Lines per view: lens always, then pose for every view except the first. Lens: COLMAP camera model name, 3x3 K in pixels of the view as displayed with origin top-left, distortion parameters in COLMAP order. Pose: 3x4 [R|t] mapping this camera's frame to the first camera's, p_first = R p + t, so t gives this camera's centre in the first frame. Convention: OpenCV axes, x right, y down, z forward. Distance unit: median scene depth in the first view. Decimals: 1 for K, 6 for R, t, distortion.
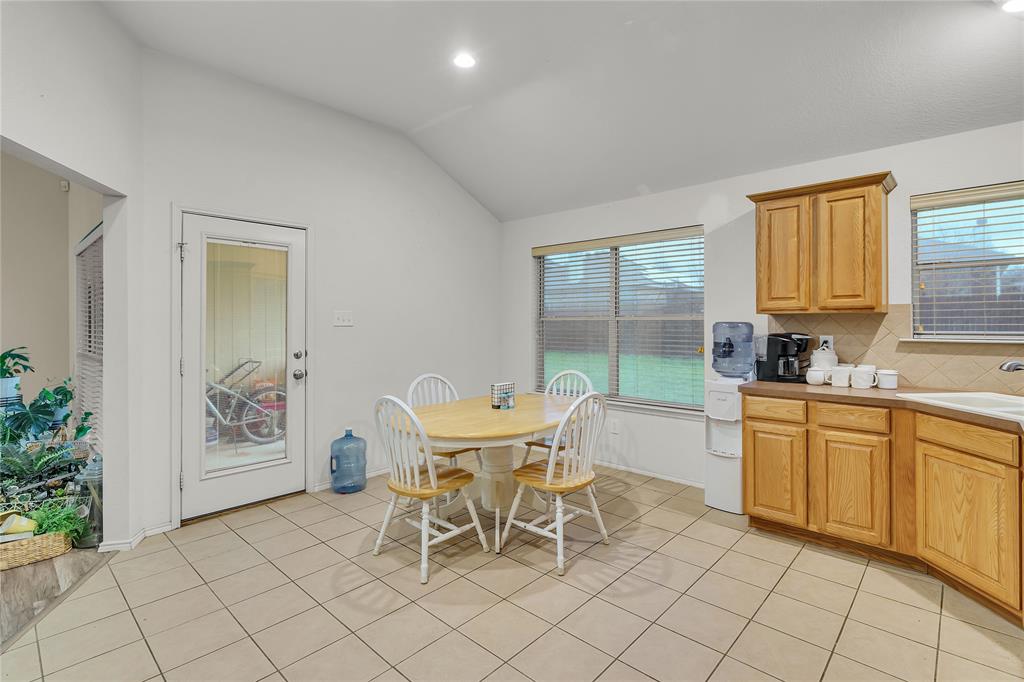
lens RADIAL K [[485.0, 0, 519.6], [0, 485.0, 322.0], [0, 0, 1]] dist [0.000193, 0.001059]
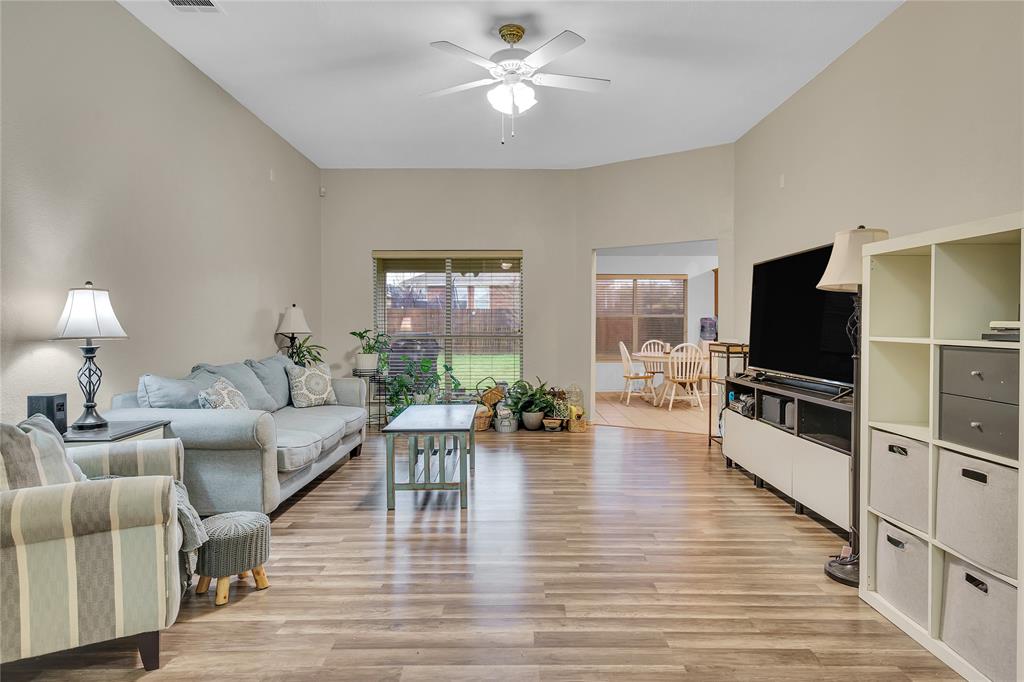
lens RADIAL K [[572.7, 0, 514.0], [0, 572.7, 332.1], [0, 0, 1]] dist [0.001794, 0.001393]
pose [[0.738126, -0.001326, 0.674662, -2.643529], [-0.002764, 0.999984, 0.004989, 0.072045], [-0.674657, -0.005547, 0.738110, -0.545832]]
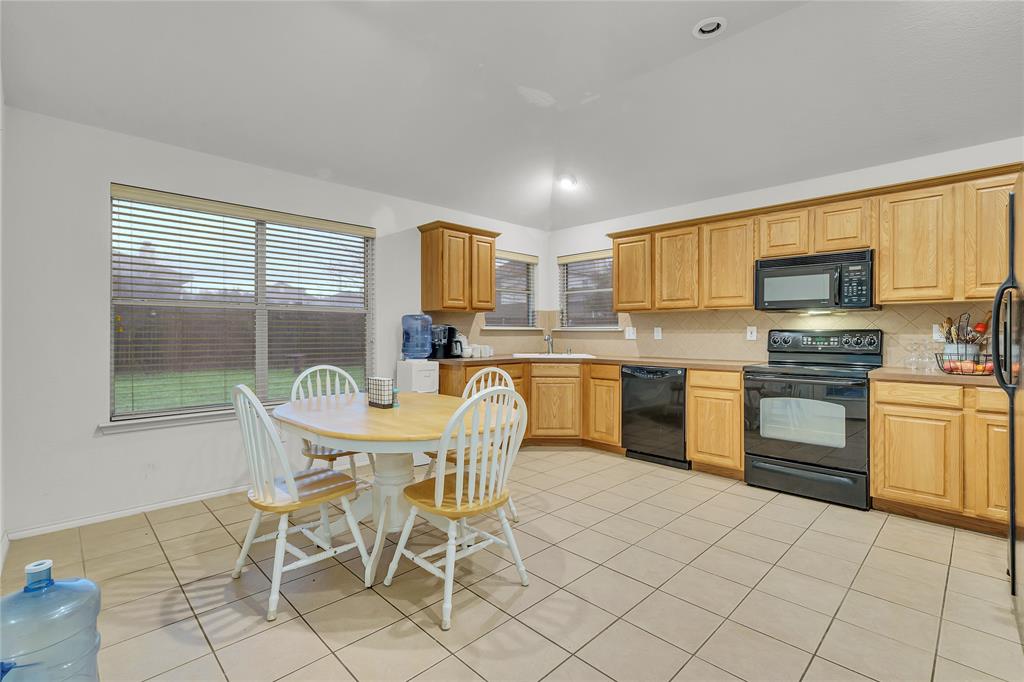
lens RADIAL K [[467.1, 0, 512.7], [0, 467.1, 331.7], [0, 0, 1]] dist [-0.002186, 0.001126]
pose [[0.049072, 0.006374, 0.998775, -0.909142], [-0.001664, 0.999979, -0.006300, 0.060147], [-0.998794, -0.001353, 0.049081, 0.832259]]
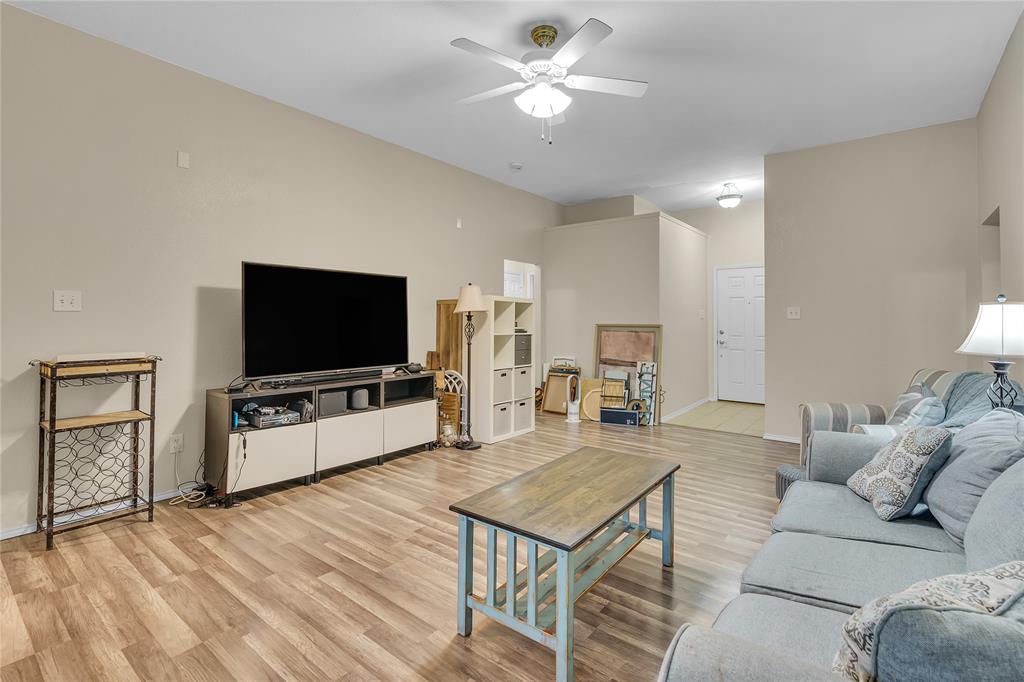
lens RADIAL K [[477.8, 0, 512.8], [0, 477.8, 313.1], [0, 0, 1]] dist [0.001779, 0.000250]
pose [[-0.997129, -0.000540, -0.075719, -1.657560], [0.000532, 0.999900, -0.014141, 0.033399], [0.075719, -0.014141, -0.997029, 1.391838]]
